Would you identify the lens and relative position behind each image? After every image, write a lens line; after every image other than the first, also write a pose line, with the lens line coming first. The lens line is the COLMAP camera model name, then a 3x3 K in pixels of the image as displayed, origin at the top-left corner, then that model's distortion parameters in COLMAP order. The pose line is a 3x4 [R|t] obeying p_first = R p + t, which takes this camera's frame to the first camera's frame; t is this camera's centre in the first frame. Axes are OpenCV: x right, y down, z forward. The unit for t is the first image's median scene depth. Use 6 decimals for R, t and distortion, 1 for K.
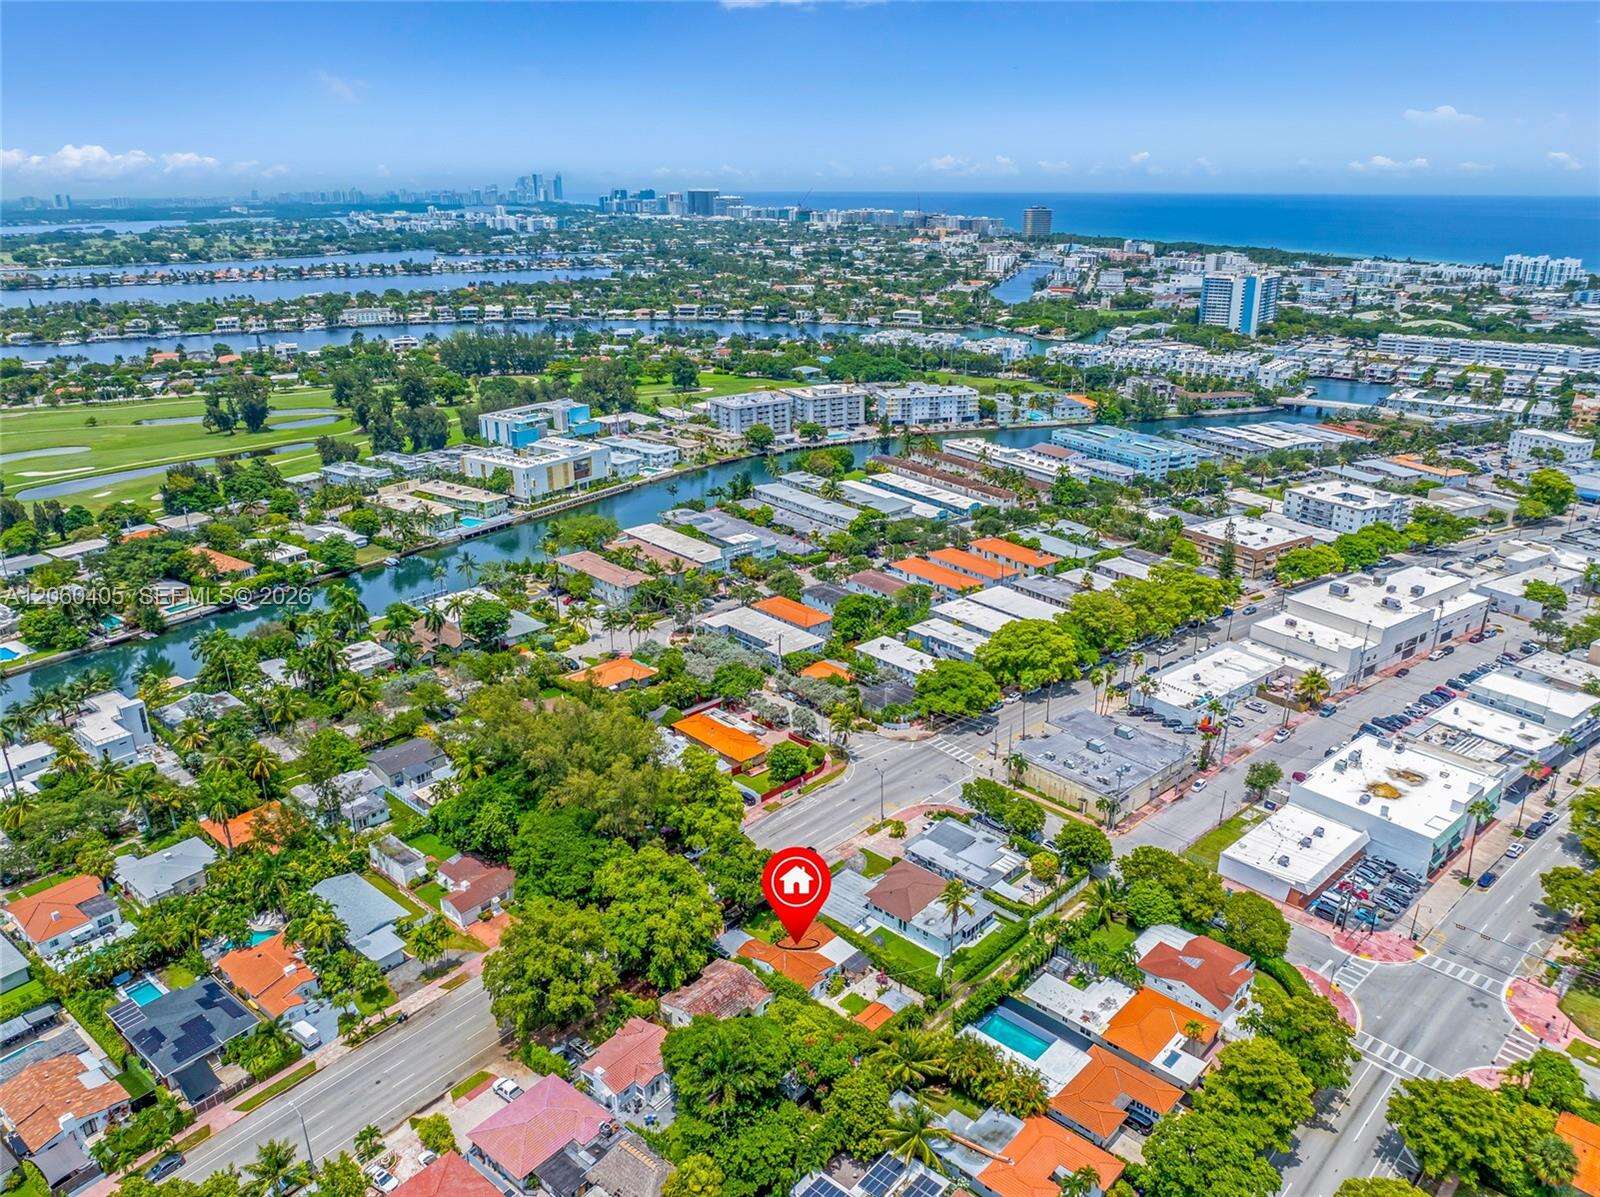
lens RADIAL K [[1129.7, 0, 804.4], [0, 1129.7, 596.4], [0, 0, 1]] dist [-0.030080, -0.000764]
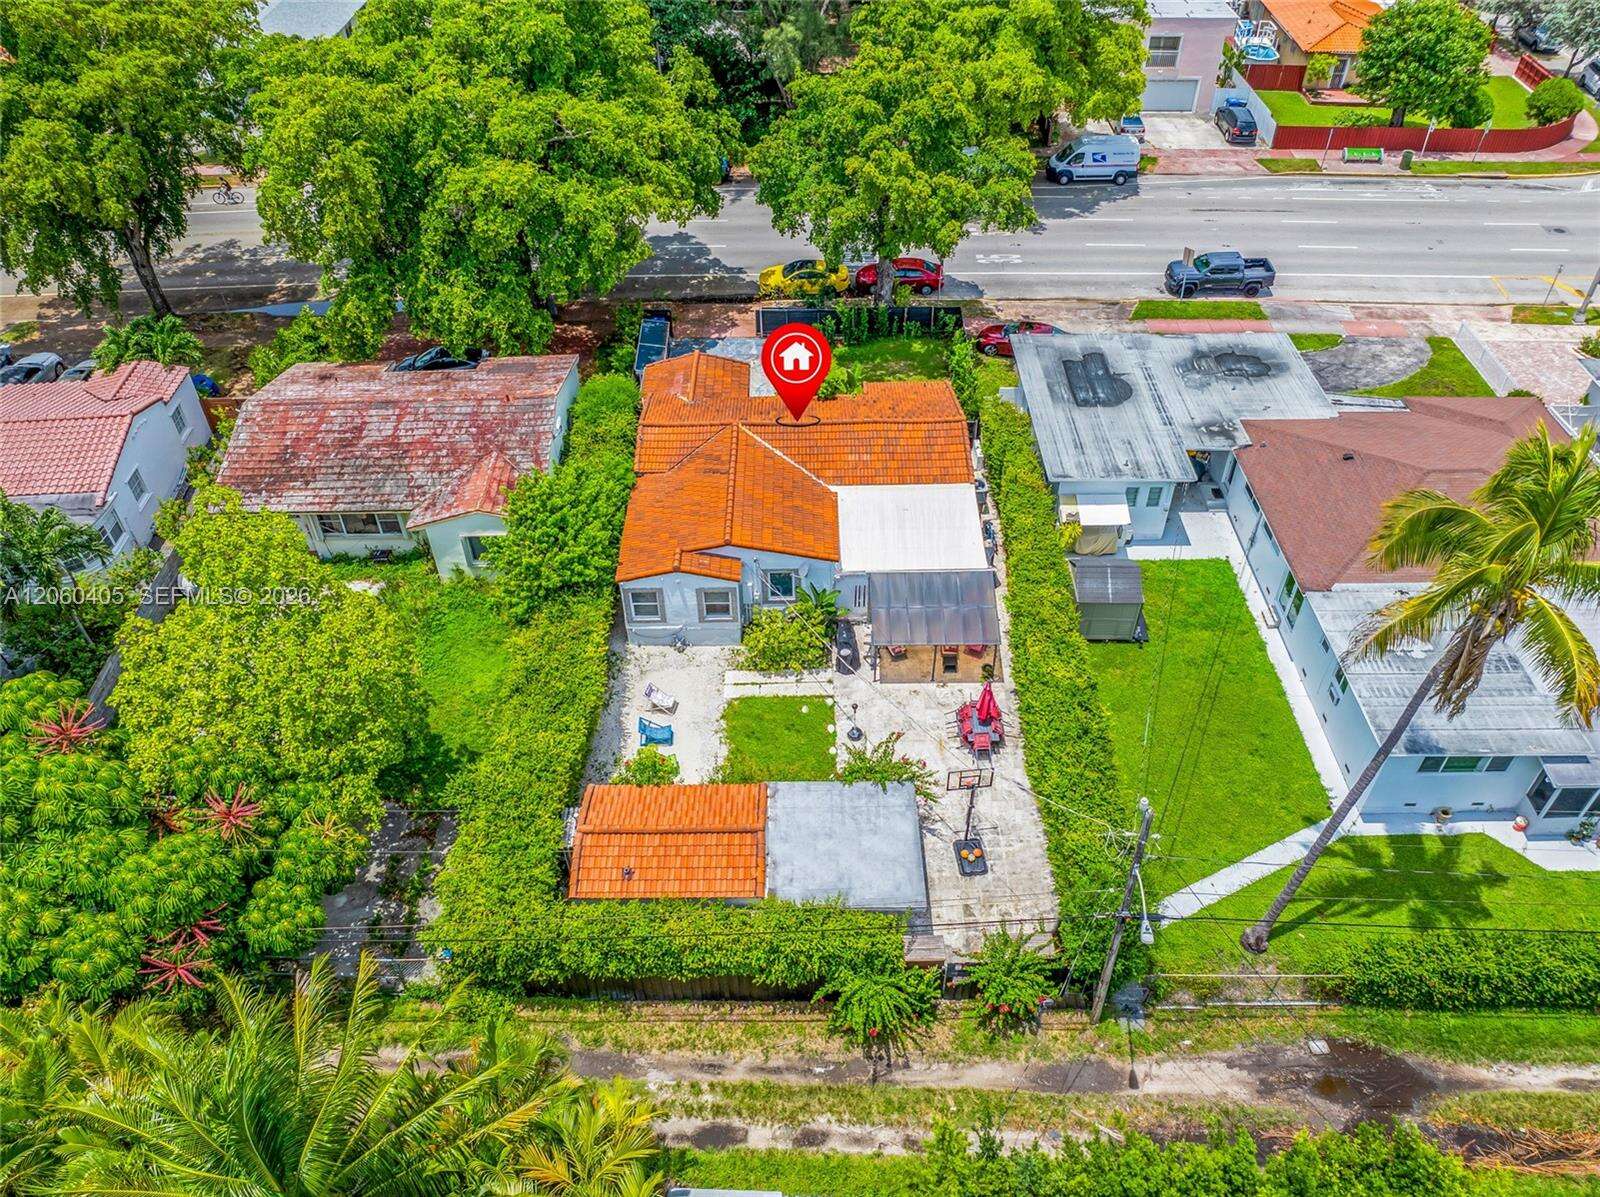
lens RADIAL K [[1142.3, 0, 800.3], [0, 1142.3, 618.0], [0, 0, 1]] dist [-0.034633, 0.009651]
pose [[0.676083, 0.494299, -0.546425, 0.062951], [-0.242707, 0.849604, 0.468258, 0.093783], [0.695705, -0.183960, 0.694373, 0.339647]]
